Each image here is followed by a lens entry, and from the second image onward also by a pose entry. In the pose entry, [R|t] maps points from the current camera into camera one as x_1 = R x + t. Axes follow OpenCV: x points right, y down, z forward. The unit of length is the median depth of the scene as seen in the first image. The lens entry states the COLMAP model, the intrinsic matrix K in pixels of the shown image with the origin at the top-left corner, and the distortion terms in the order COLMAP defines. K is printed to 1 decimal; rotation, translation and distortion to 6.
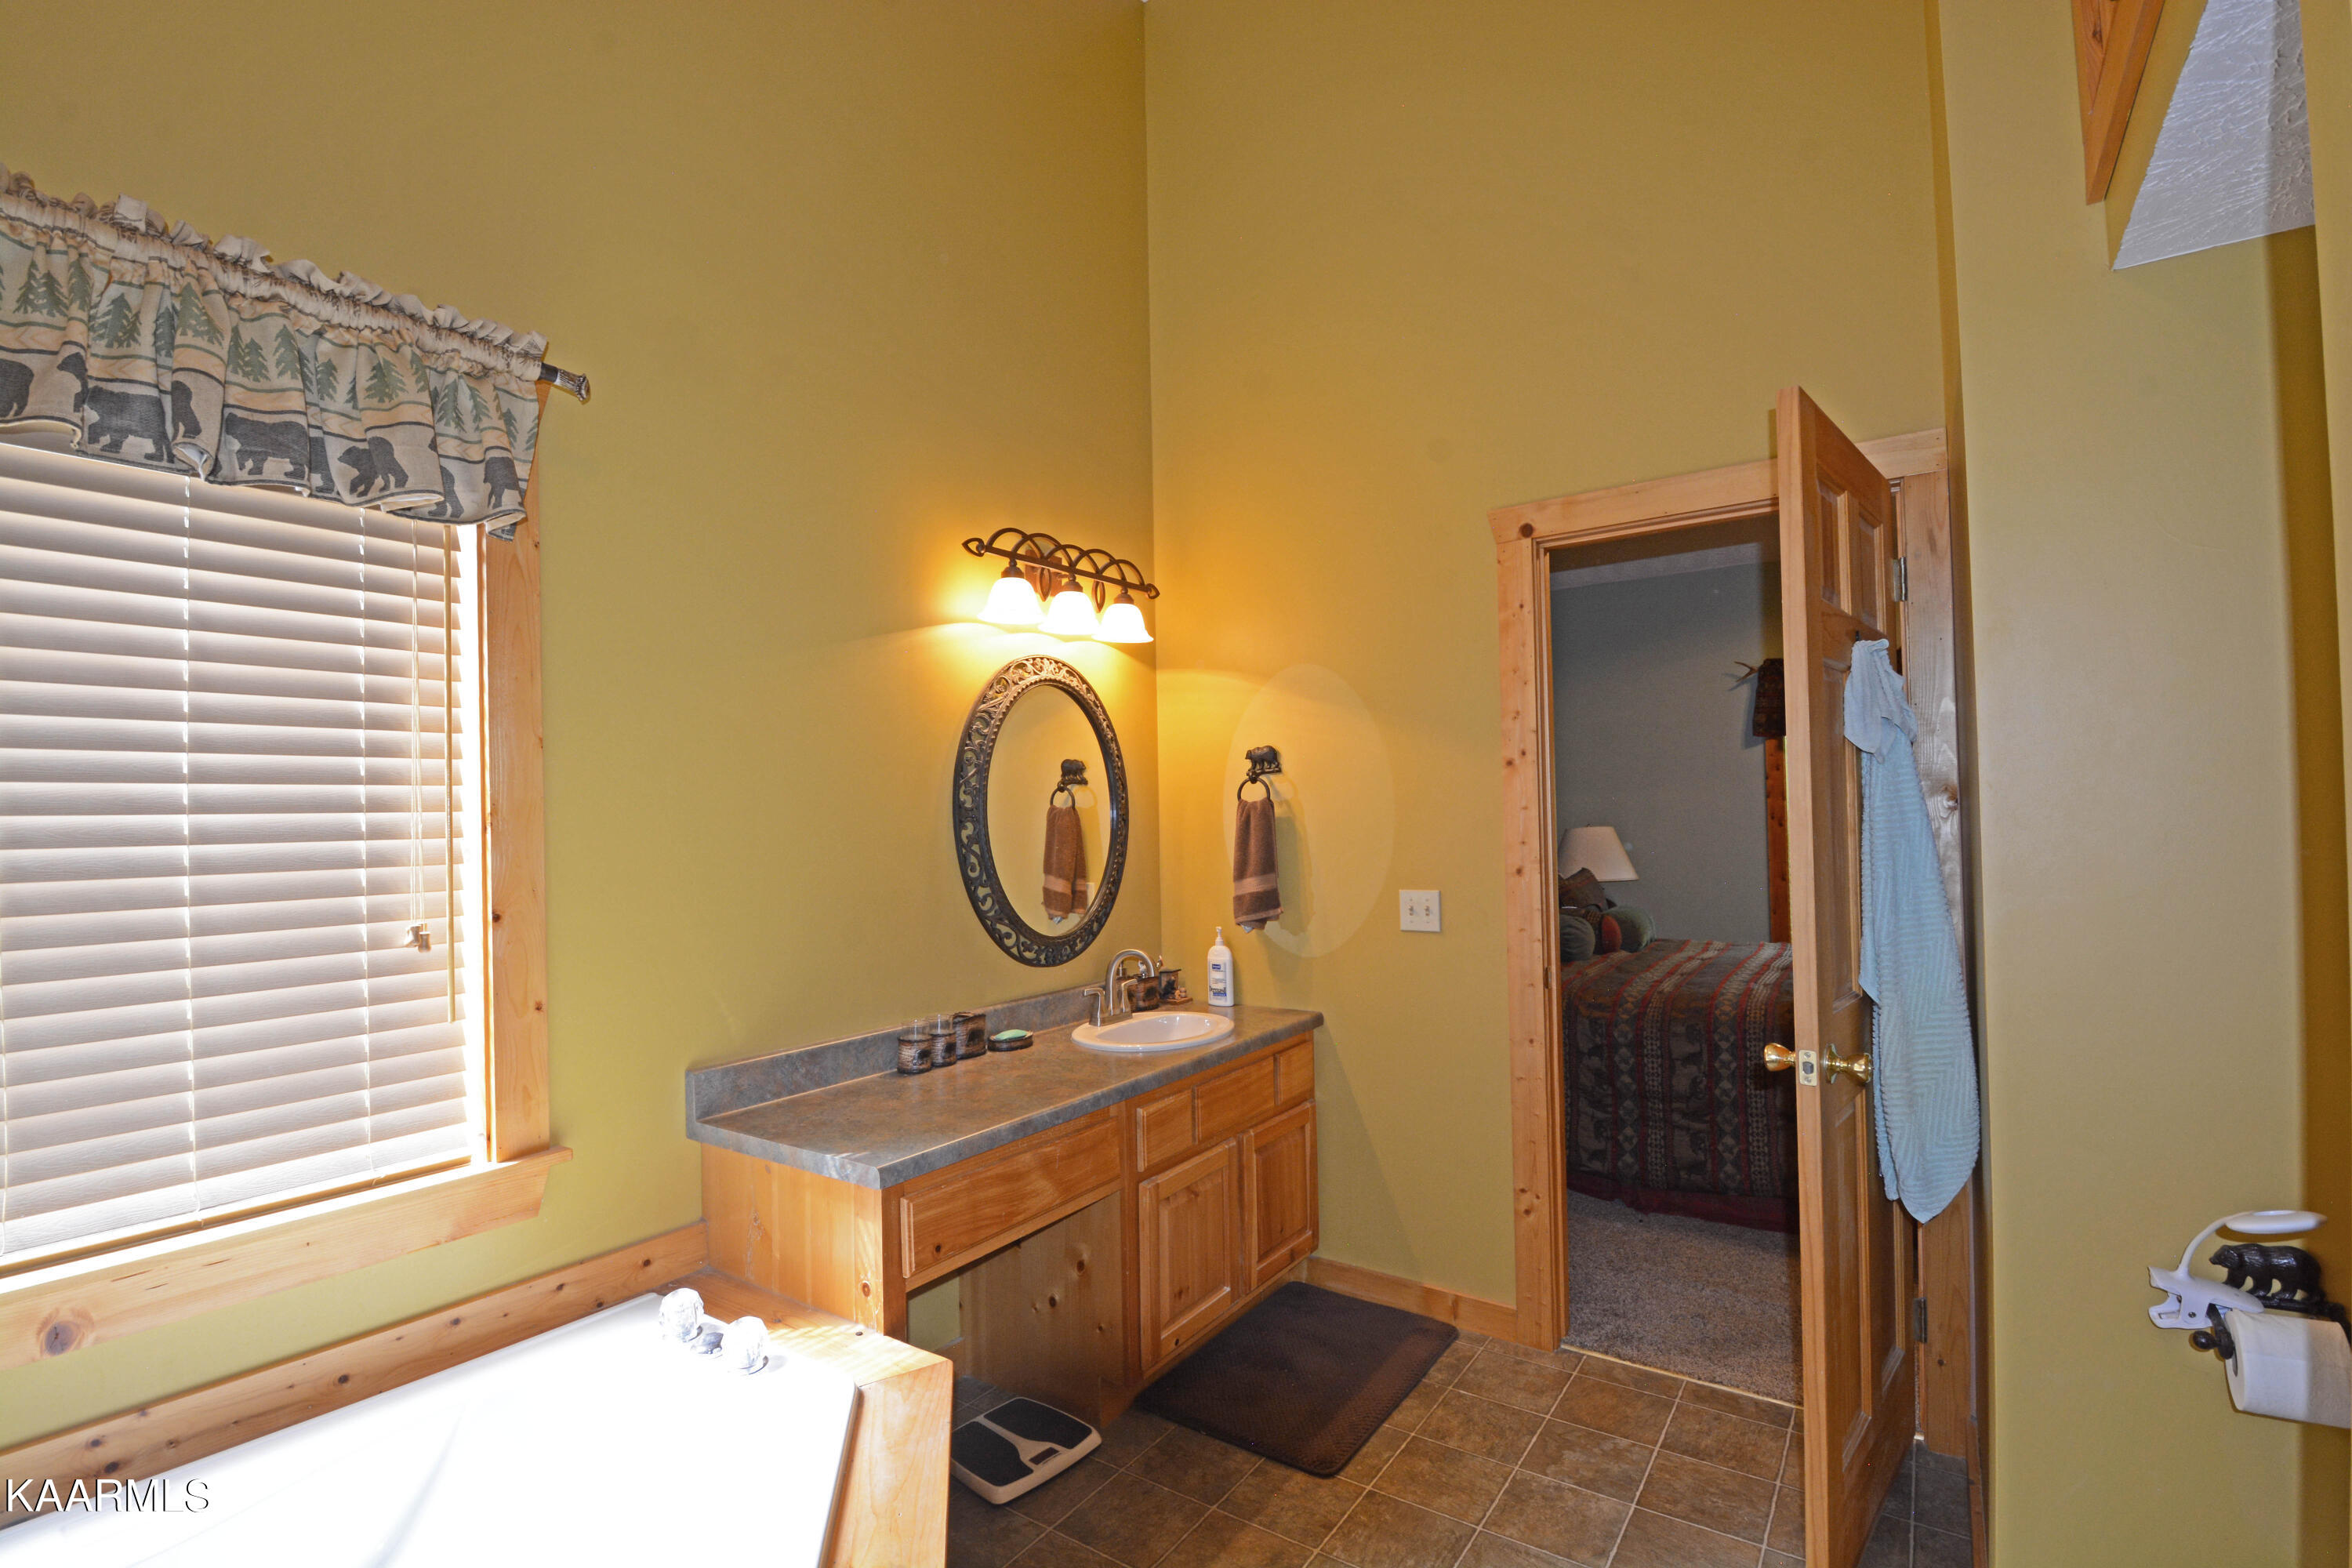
lens RADIAL K [[1070.7, 0, 1159.7], [0, 1070.7, 807.7], [0, 0, 1]] dist [0.017966, -0.024658]
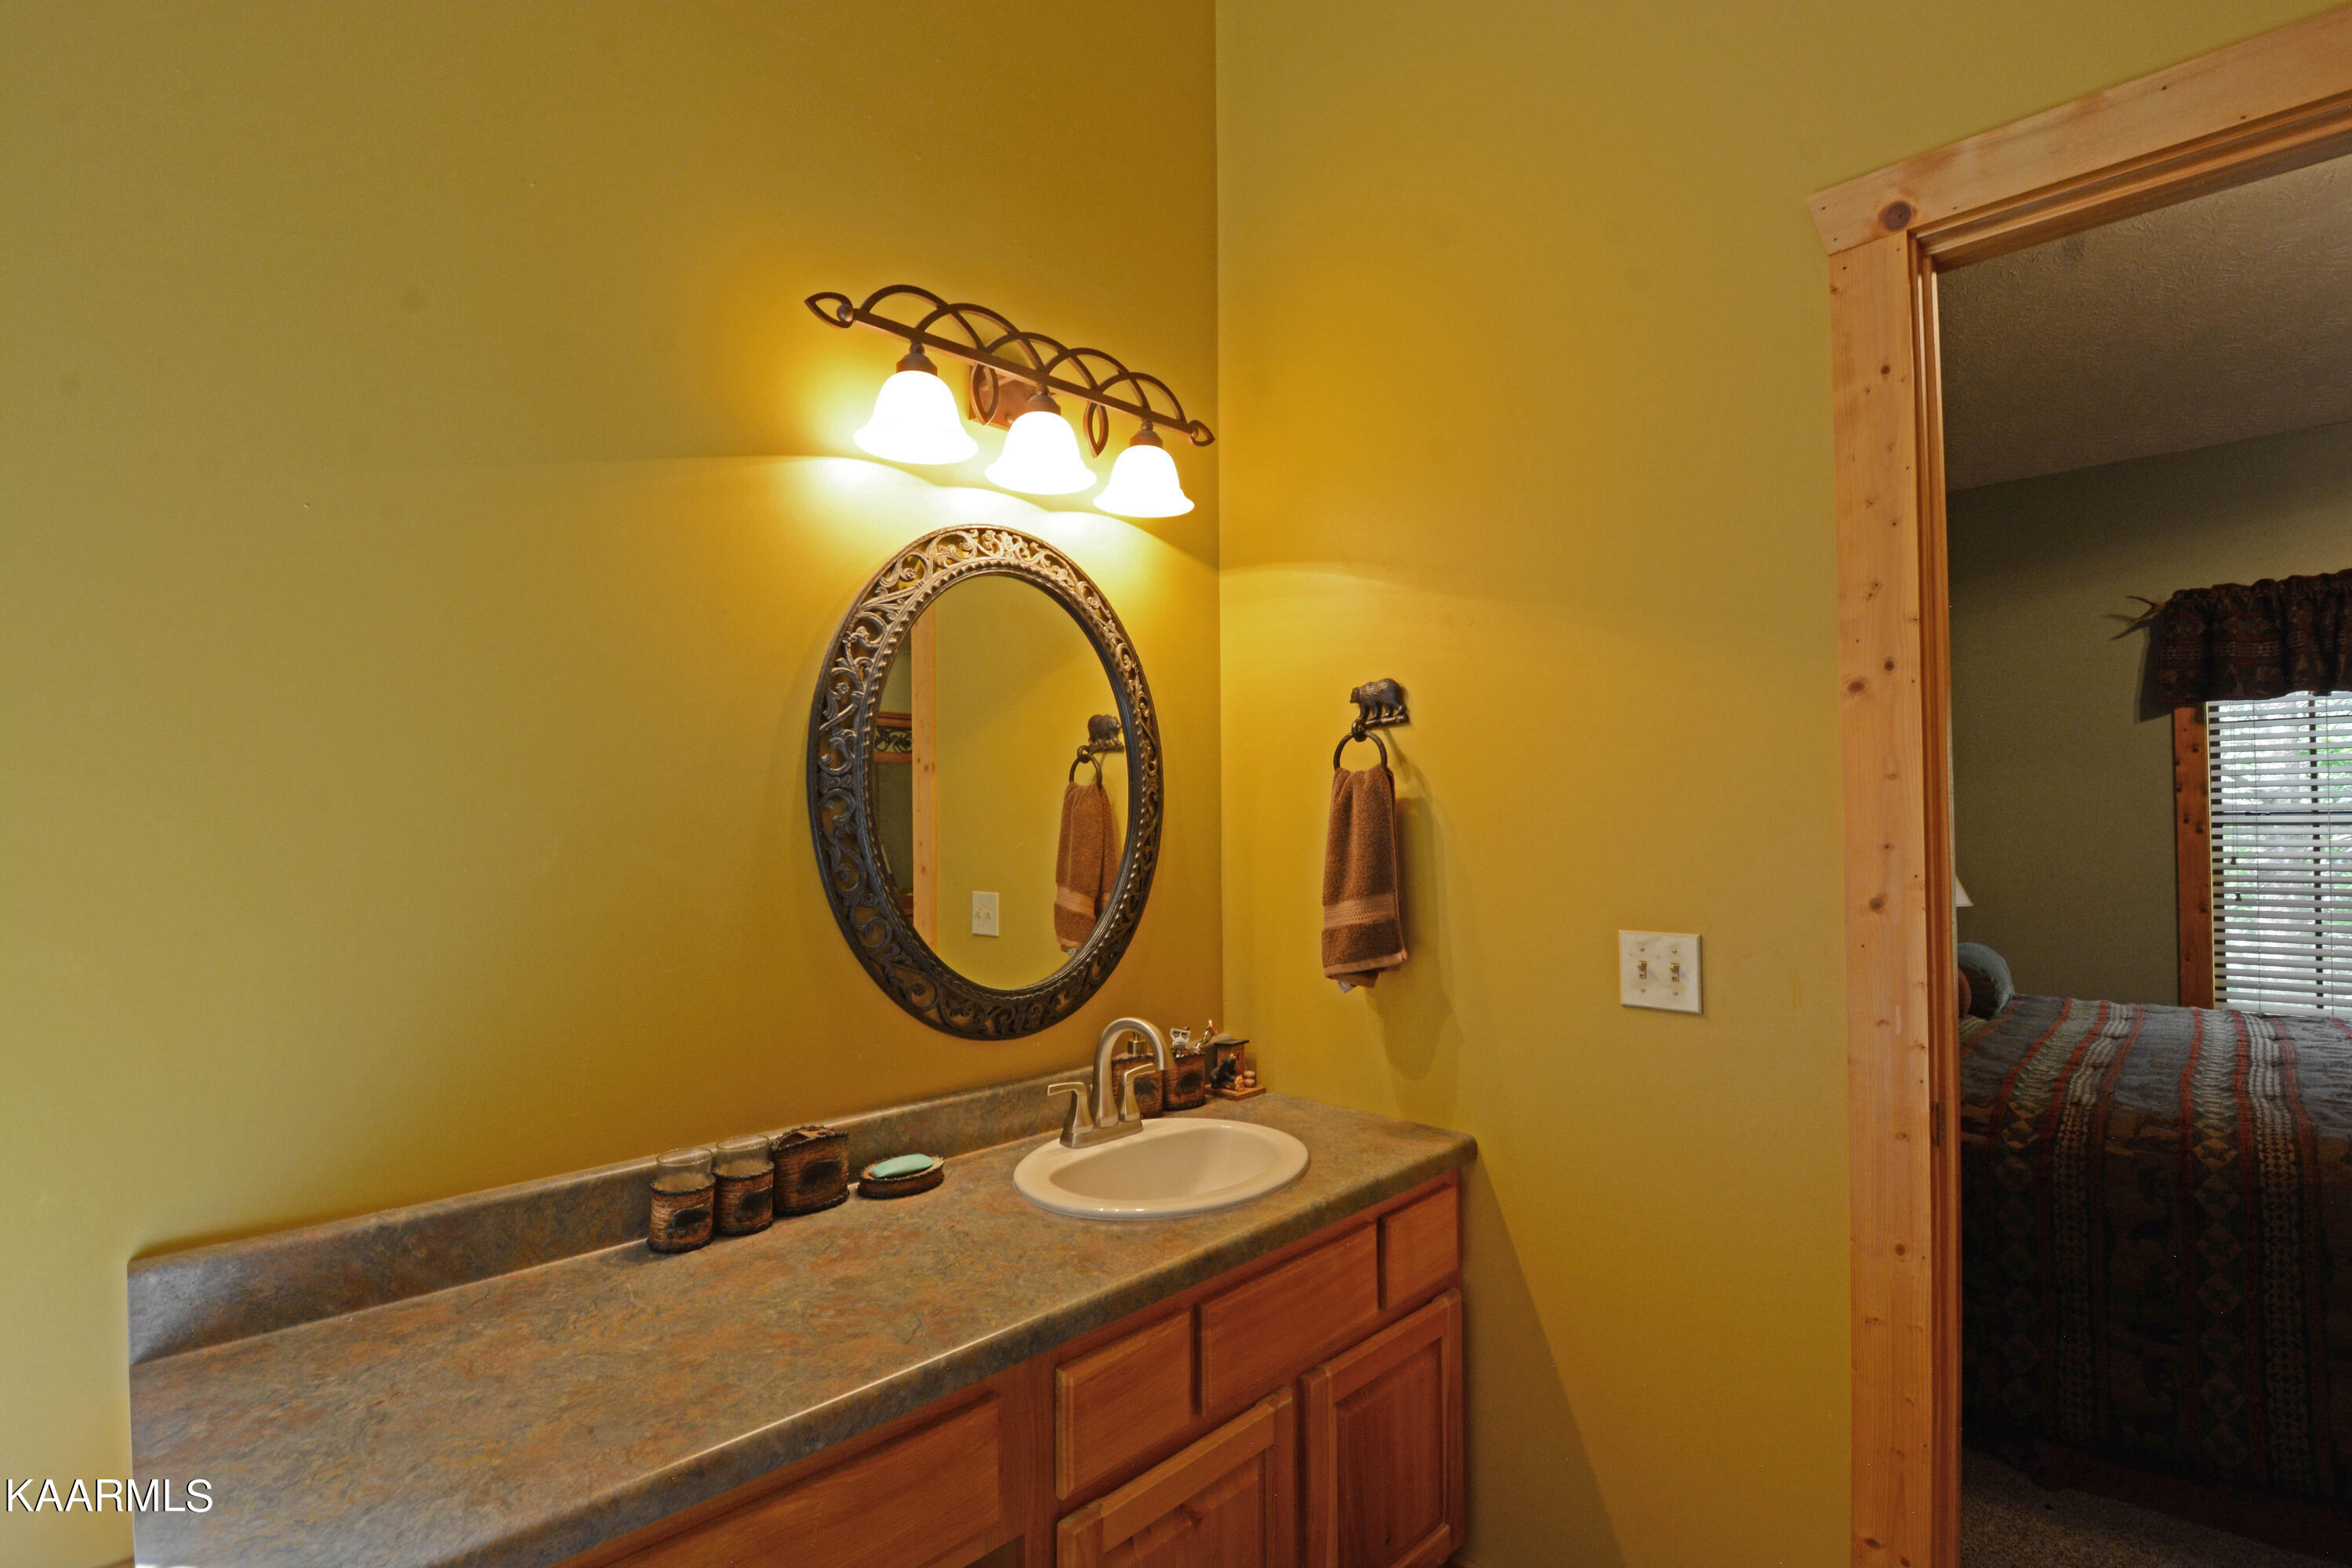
lens RADIAL K [[1070.7, 0, 1159.7], [0, 1070.7, 807.7], [0, 0, 1]] dist [0.017966, -0.024658]
pose [[0.983574, 0.009450, -0.180260, 0.091758], [-0.010066, 0.999946, -0.002501, 0.017981], [0.180227, 0.004274, 0.983616, 0.422633]]
